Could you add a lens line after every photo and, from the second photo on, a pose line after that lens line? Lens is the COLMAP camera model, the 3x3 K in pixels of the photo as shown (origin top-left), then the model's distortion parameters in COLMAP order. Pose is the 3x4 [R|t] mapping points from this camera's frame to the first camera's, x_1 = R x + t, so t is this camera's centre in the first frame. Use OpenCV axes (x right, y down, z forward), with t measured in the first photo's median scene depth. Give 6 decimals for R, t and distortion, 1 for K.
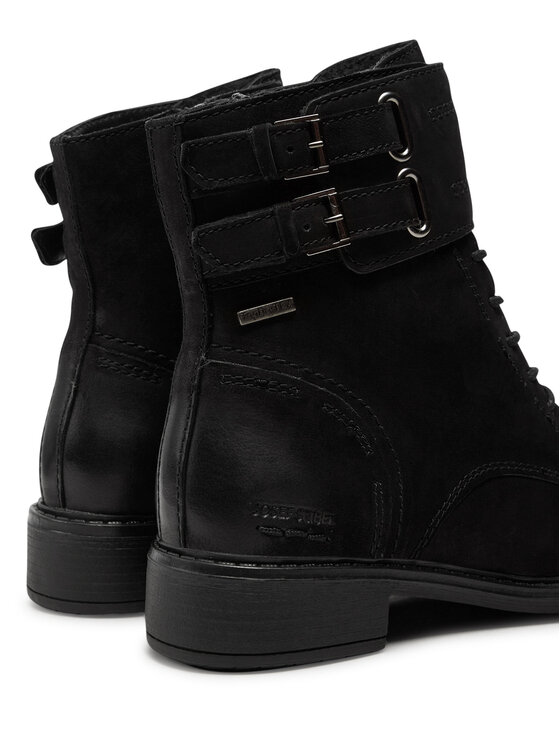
lens RADIAL K [[1296.6, 0, 280.0], [0, 1296.6, 373.0], [0, 0, 1]] dist [0.271308, 0.005019]
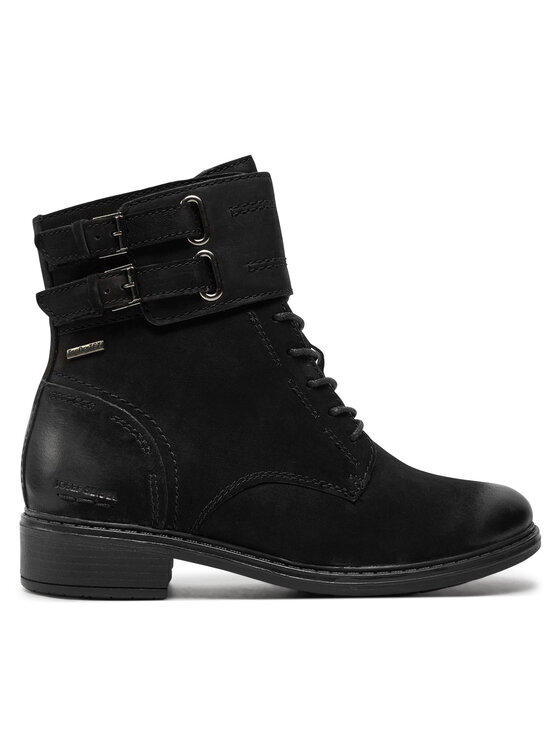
lens RADIAL K [[1547.4, 0, 280.0], [0, 1547.4, 373.0], [0, 0, 1]] dist [-0.061577, -0.098475]
pose [[0.971126, 0.028670, -0.236838, 0.595158], [-0.042656, 0.997622, -0.054140, 0.059472], [0.234722, 0.062680, 0.970039, -0.574765]]
